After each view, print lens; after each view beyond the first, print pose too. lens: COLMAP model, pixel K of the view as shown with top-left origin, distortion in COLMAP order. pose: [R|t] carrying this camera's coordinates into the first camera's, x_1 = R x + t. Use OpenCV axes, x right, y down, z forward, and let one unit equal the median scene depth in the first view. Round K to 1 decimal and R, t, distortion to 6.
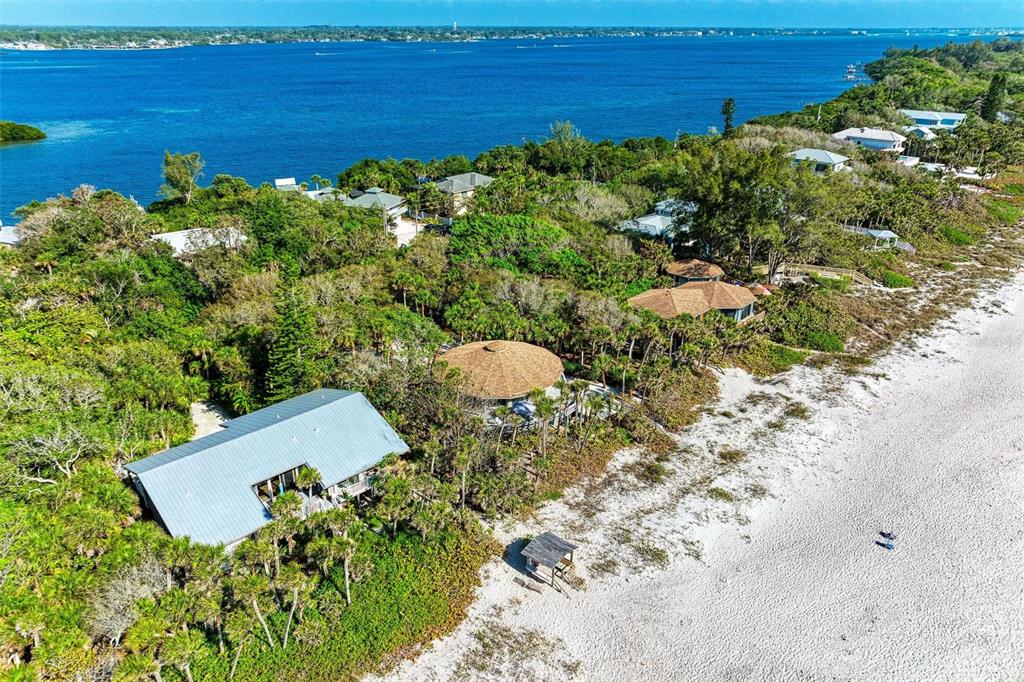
lens RADIAL K [[708.8, 0, 512.0], [0, 708.8, 341.0], [0, 0, 1]] dist [-0.006538, -0.000363]
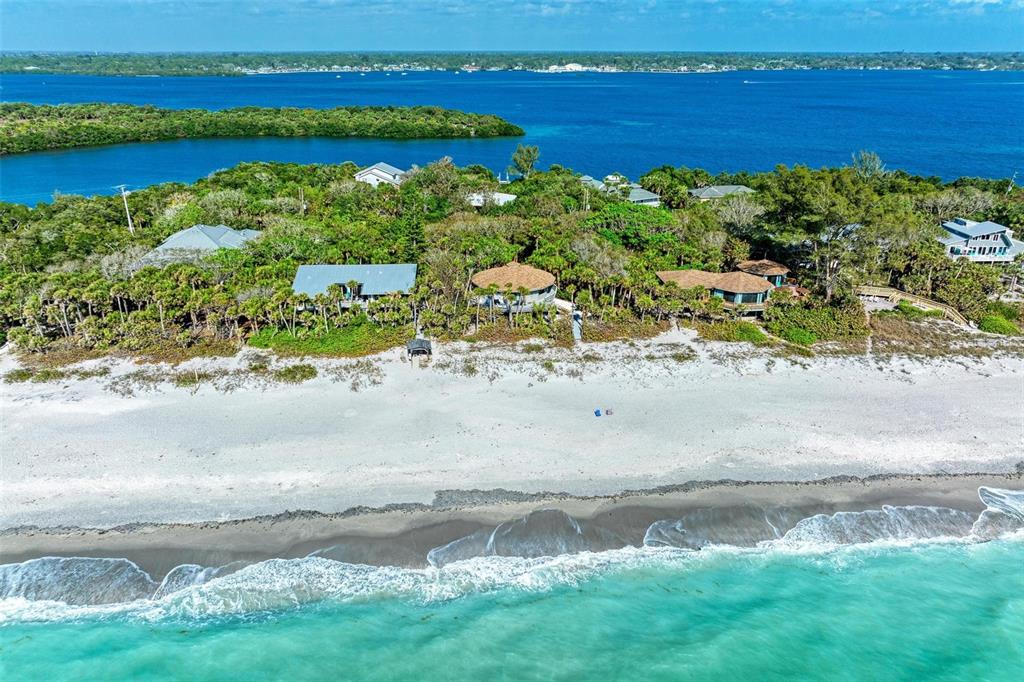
lens RADIAL K [[708.8, 0, 512.0], [0, 708.8, 341.0], [0, 0, 1]] dist [-0.006538, -0.000363]
pose [[0.758217, 0.245640, -0.603960, 0.162070], [-0.264246, 0.962602, 0.059769, 0.013001], [0.596054, 0.114276, 0.794771, -0.039161]]
